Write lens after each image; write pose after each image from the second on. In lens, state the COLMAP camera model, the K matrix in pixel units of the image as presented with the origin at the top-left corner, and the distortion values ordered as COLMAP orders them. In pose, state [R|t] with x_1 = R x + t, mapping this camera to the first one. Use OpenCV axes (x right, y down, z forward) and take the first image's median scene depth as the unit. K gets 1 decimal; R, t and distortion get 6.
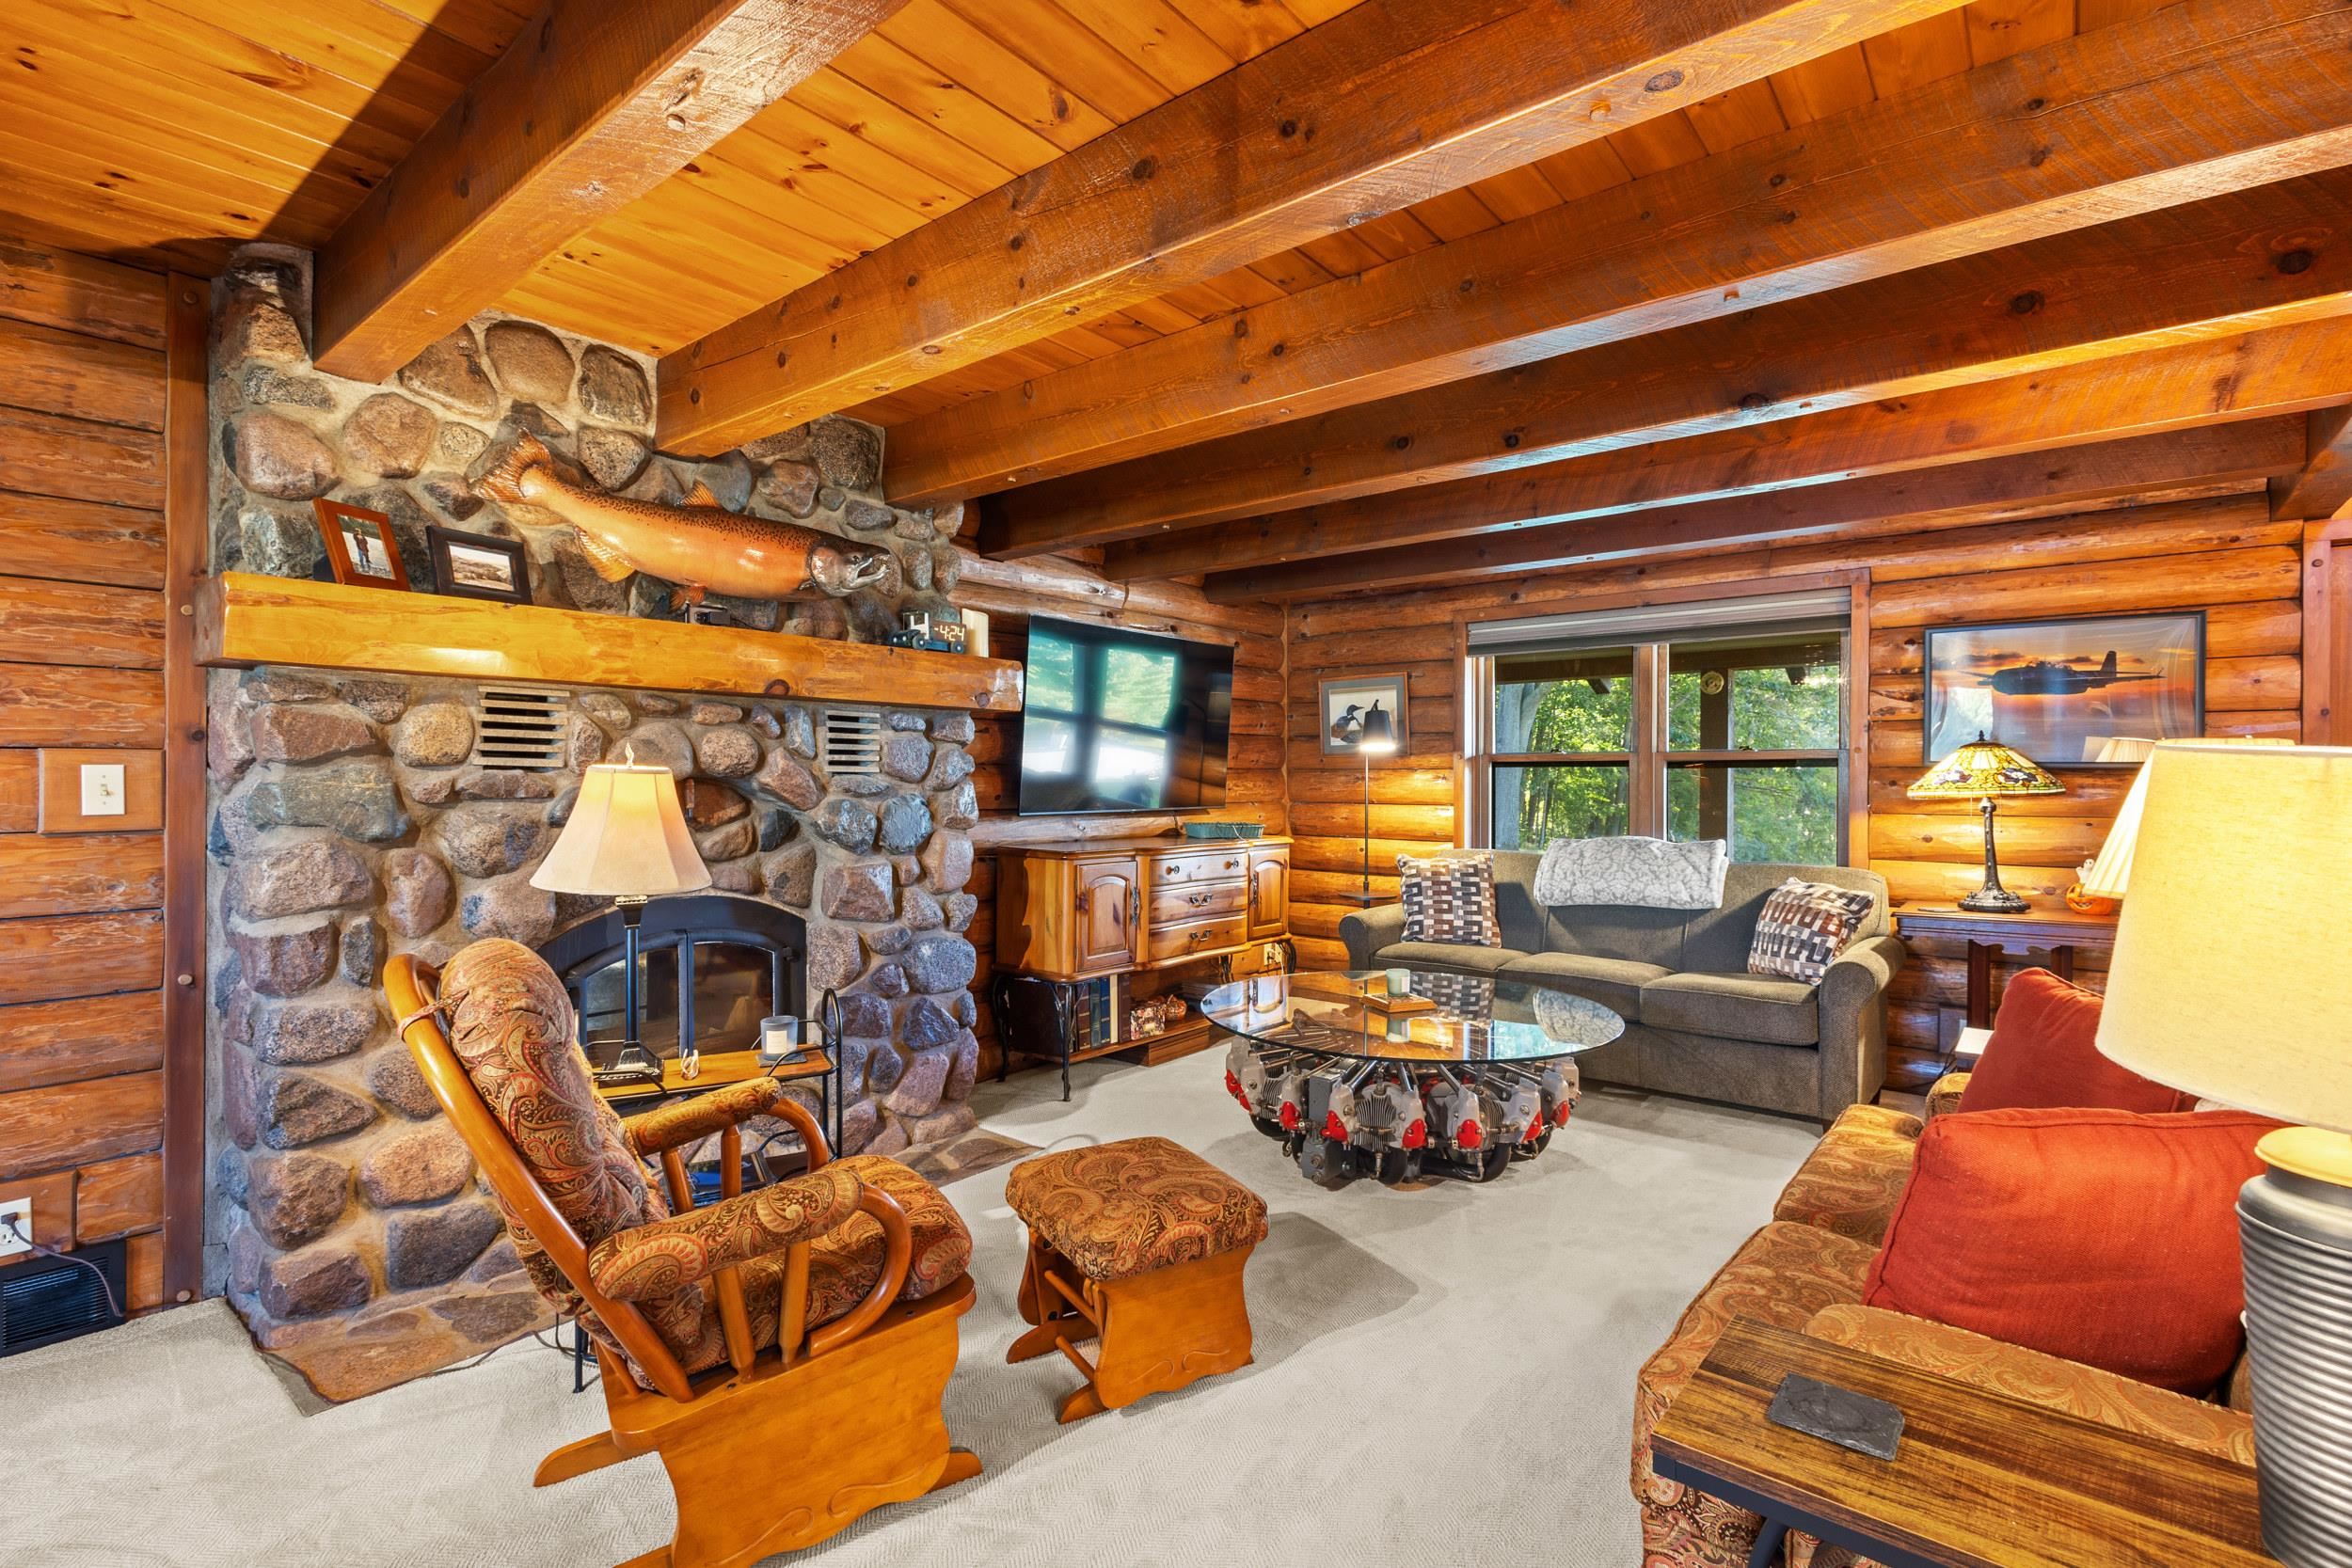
lens RADIAL K [[1084.2, 0, 1170.8], [0, 1084.2, 788.9], [0, 0, 1]] dist [-0.002140, -0.000851]
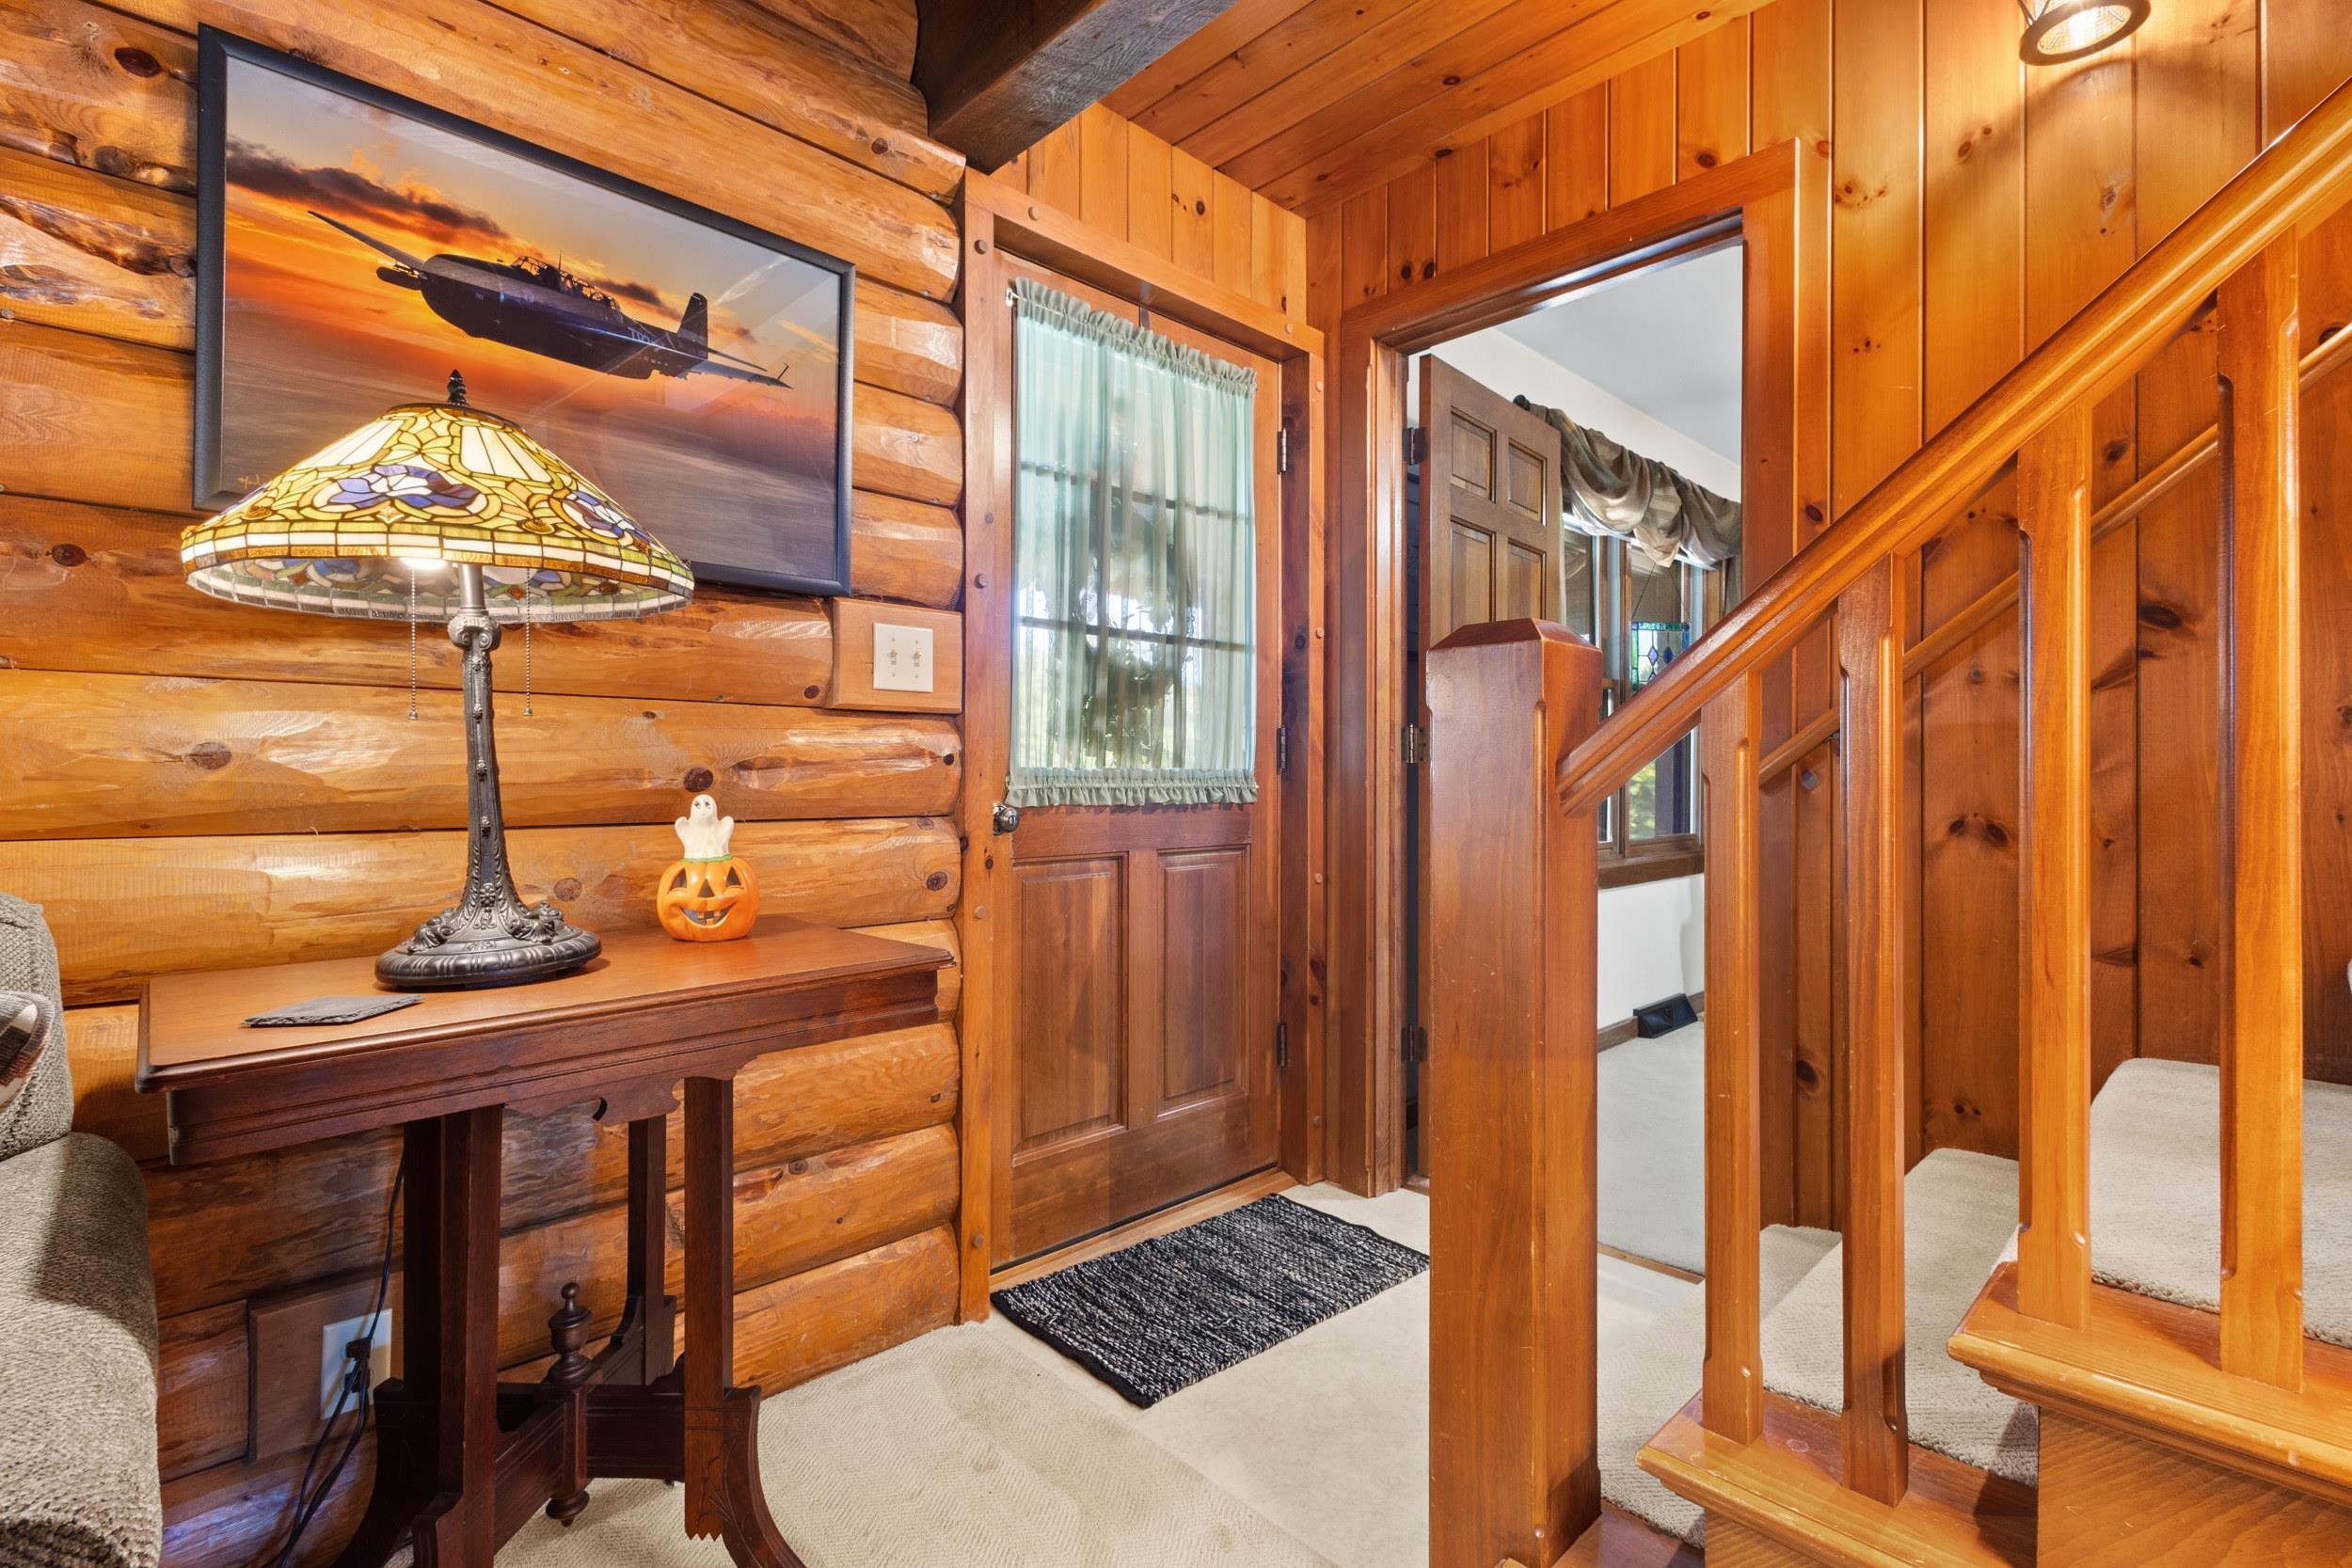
lens RADIAL K [[1084.2, 0, 1170.7], [0, 1084.2, 785.5], [0, 0, 1]] dist [-0.002140, -0.000851]
pose [[0.117489, -0.008030, 0.993042, 0.477561], [0.003533, 0.999964, 0.007668, 0.057487], [-0.993068, 0.002607, 0.117513, 0.771411]]
